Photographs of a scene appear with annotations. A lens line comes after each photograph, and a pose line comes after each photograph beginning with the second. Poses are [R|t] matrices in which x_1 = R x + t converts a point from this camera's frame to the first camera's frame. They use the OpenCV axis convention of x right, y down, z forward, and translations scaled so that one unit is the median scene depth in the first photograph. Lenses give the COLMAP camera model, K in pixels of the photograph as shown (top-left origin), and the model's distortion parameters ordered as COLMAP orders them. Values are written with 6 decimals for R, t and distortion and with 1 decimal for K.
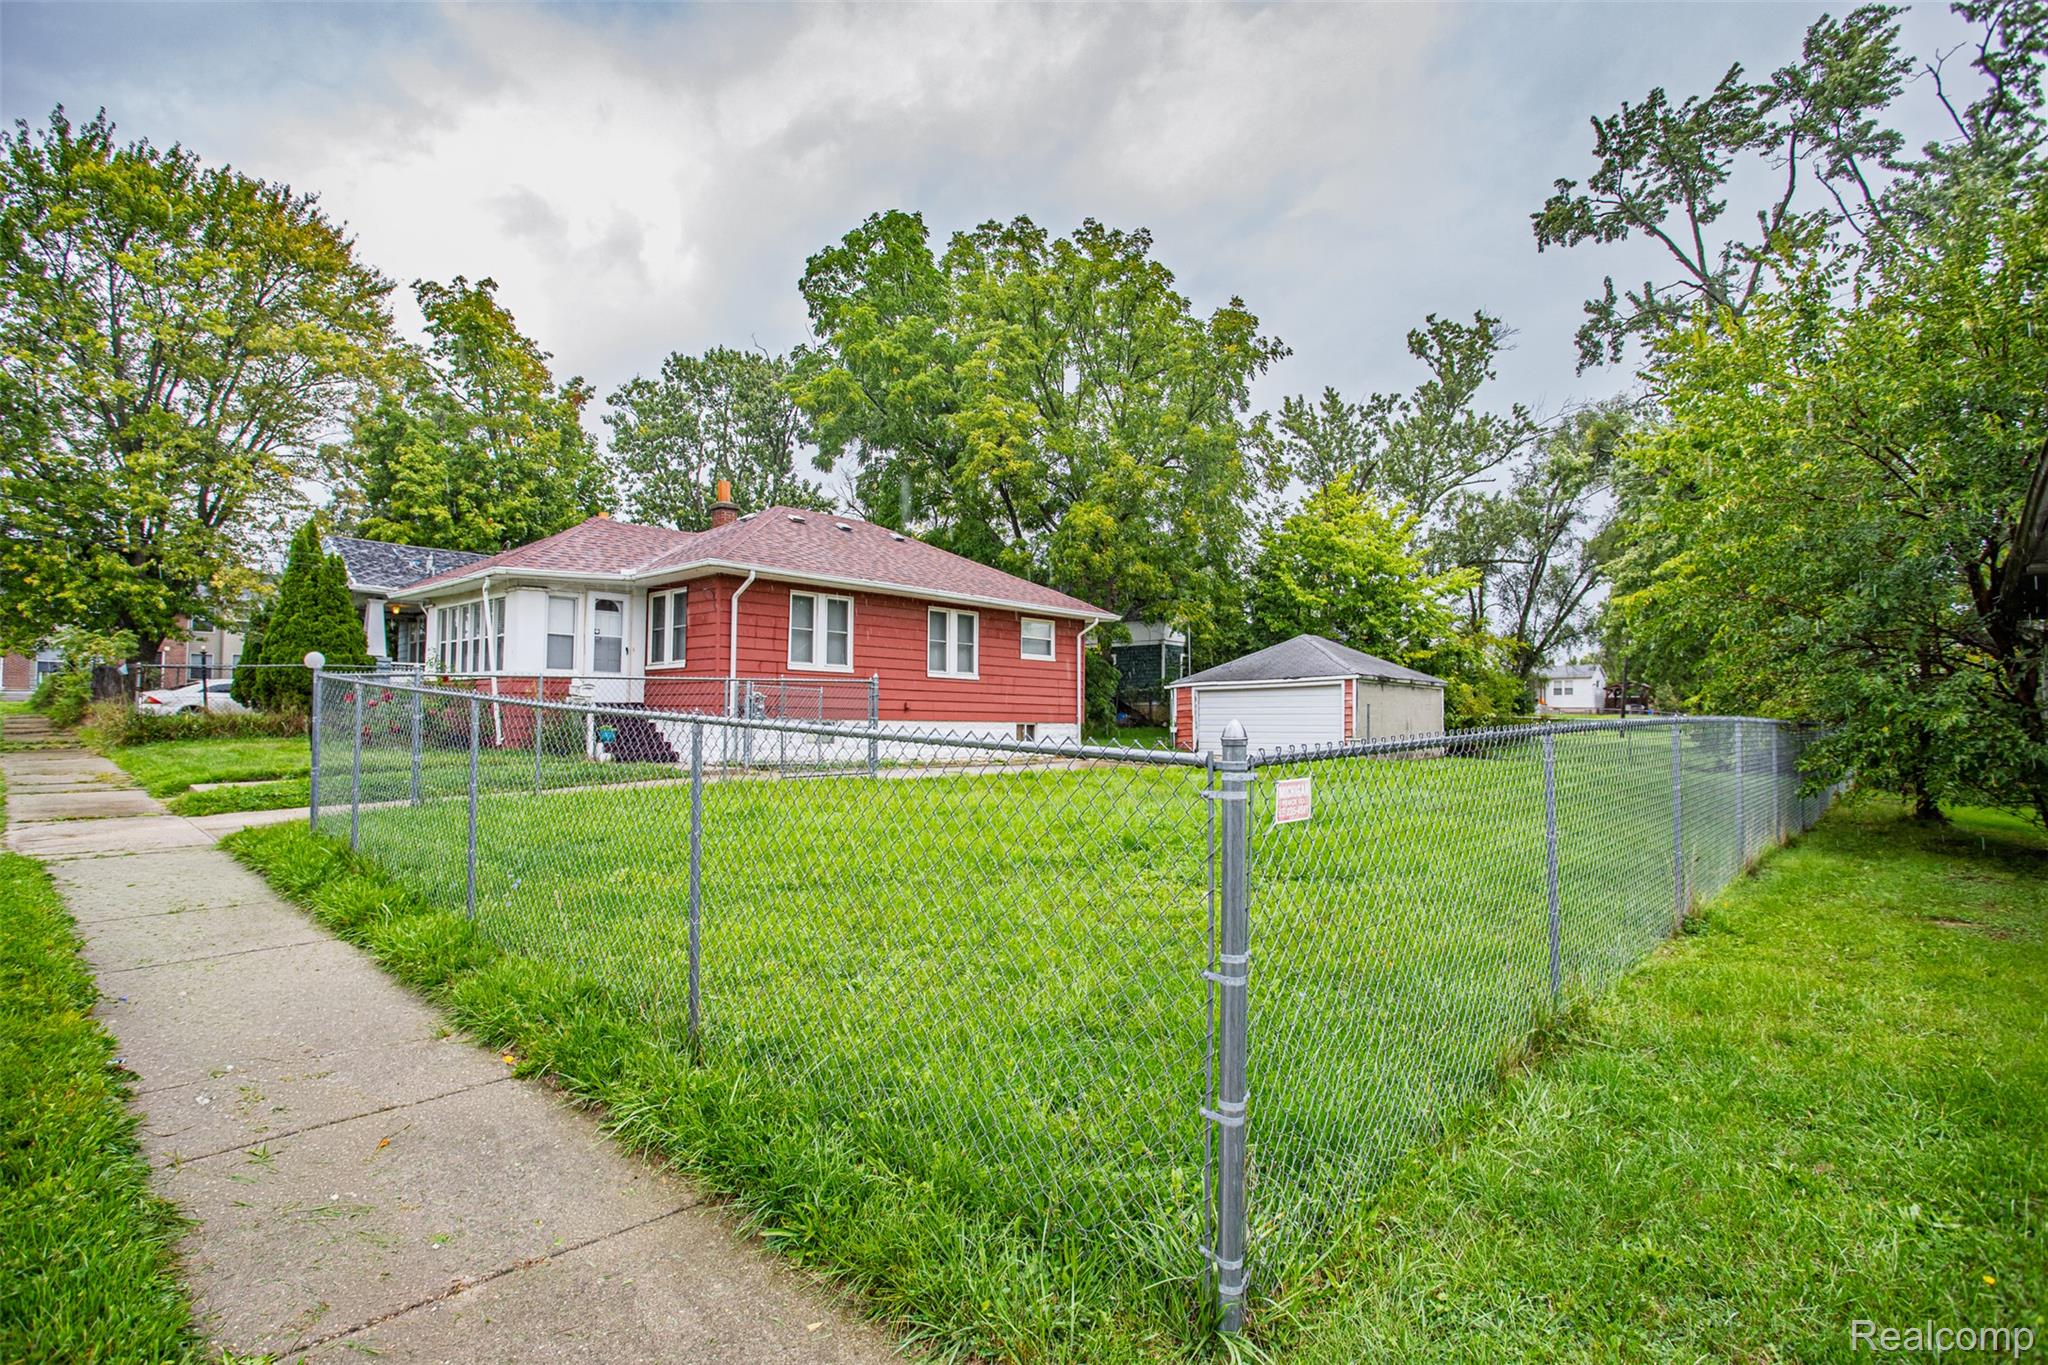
lens RADIAL K [[998.7, 0, 1031.8], [0, 998.7, 712.9], [0, 0, 1]] dist [-0.054220, 0.006075]
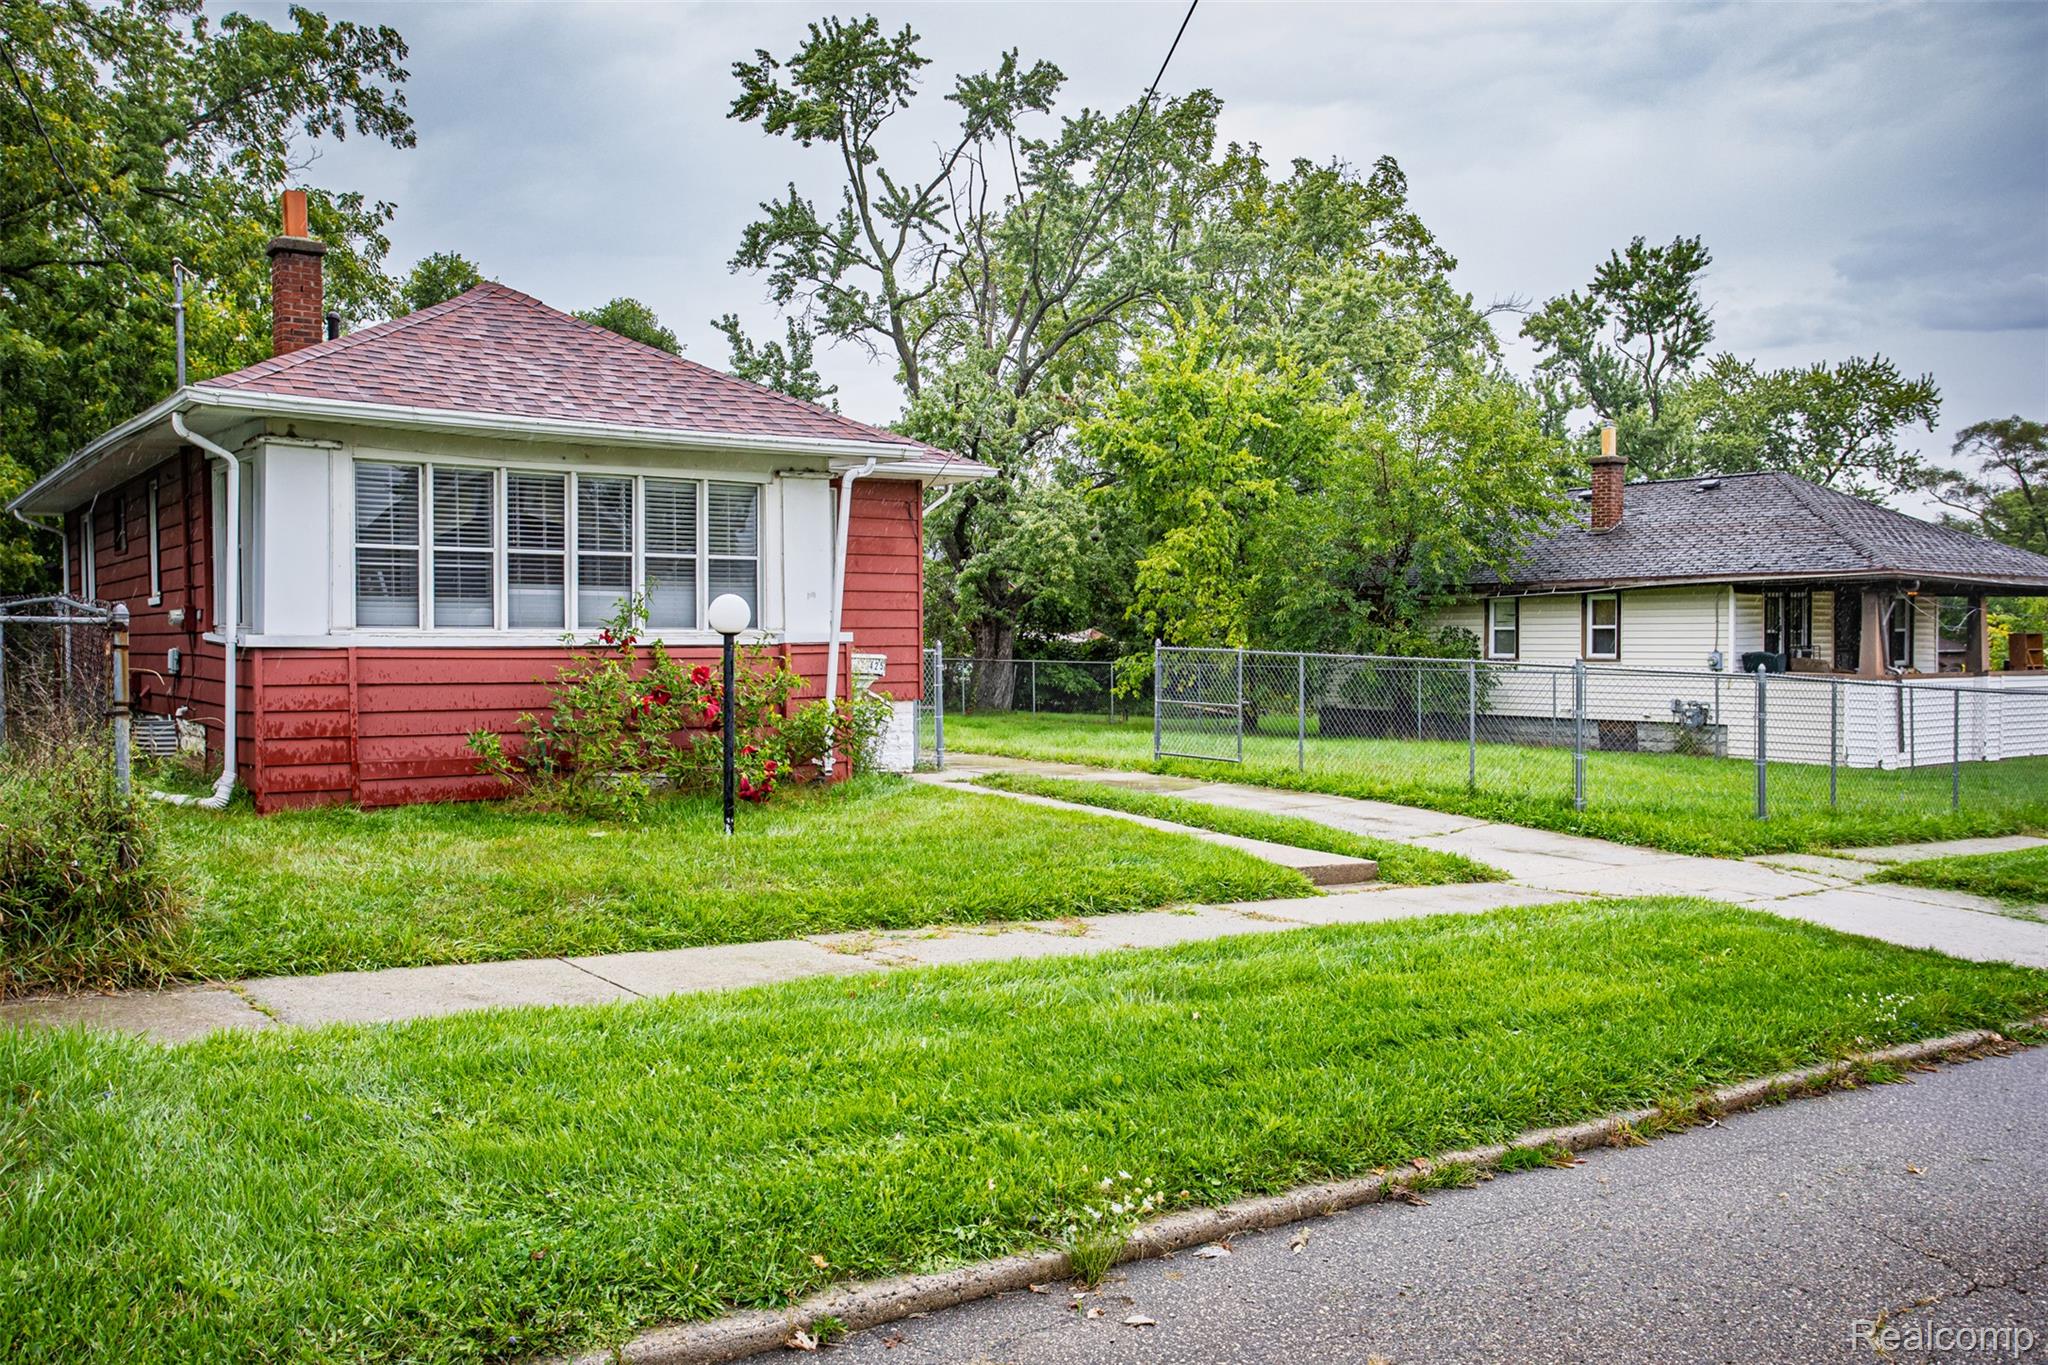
lens RADIAL K [[1621.8, 0, 985.7], [0, 1621.8, 700.8], [0, 0, 1]] dist [-0.020605, 0.025659]
pose [[0.218210, -0.050509, 0.974594, -0.720407], [-0.003508, 0.998613, 0.052539, -0.027170], [-0.975896, -0.014884, 0.217730, 0.376338]]
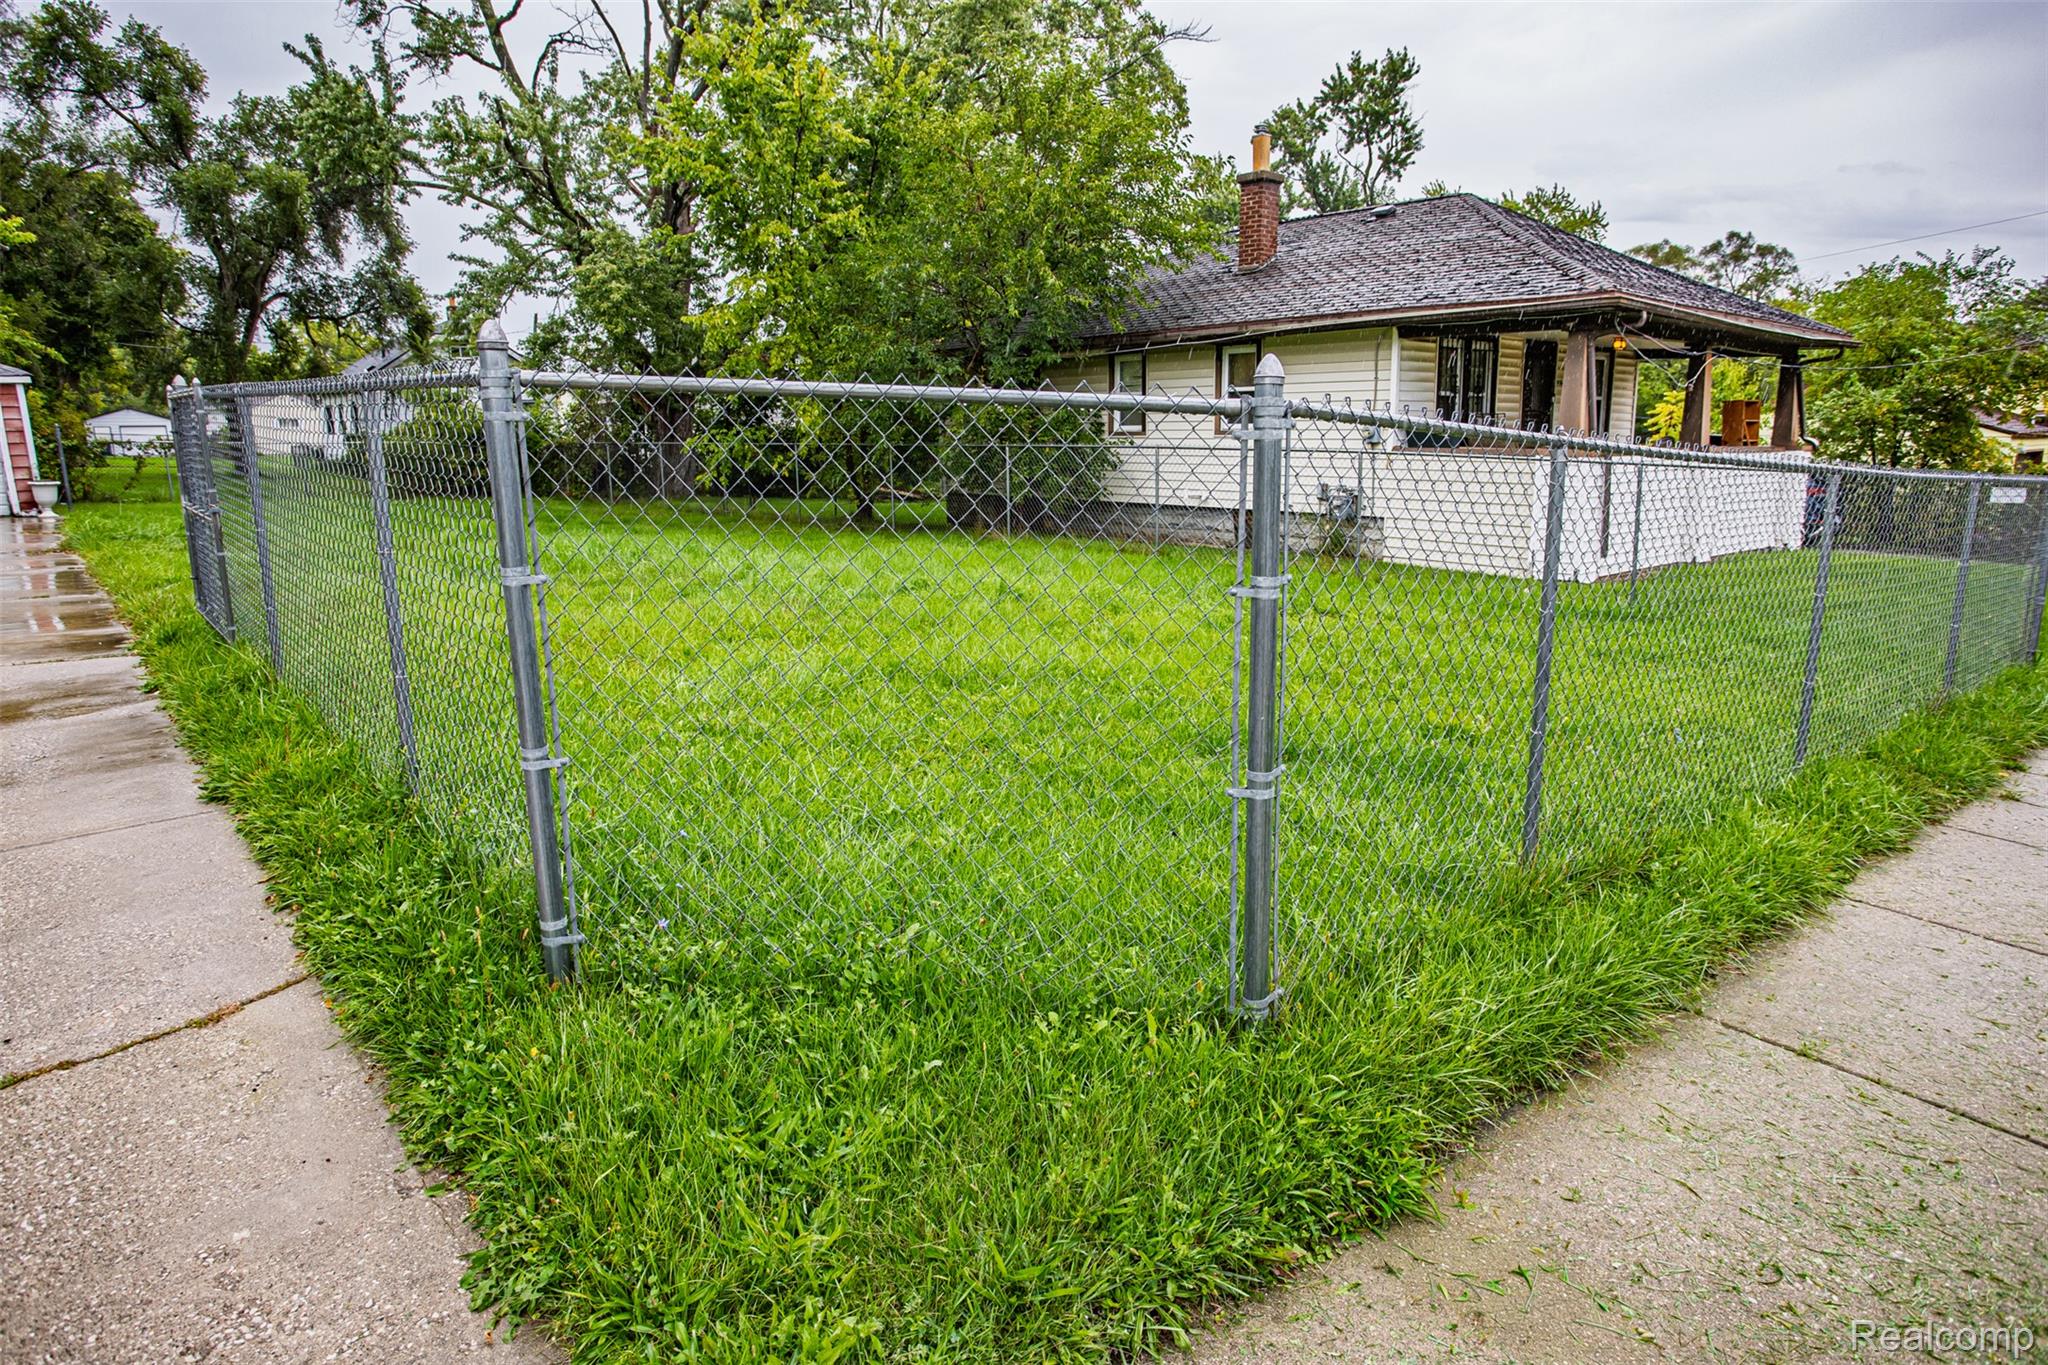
lens RADIAL K [[1168.6, 0, 1014.6], [0, 1168.6, 673.5], [0, 0, 1]] dist [-0.045179, 0.017843]
pose [[0.132078, -0.212149, 0.968271, -0.274413], [-0.000602, 0.976811, 0.214102, -0.008868], [-0.991239, -0.028861, 0.128887, 0.260991]]
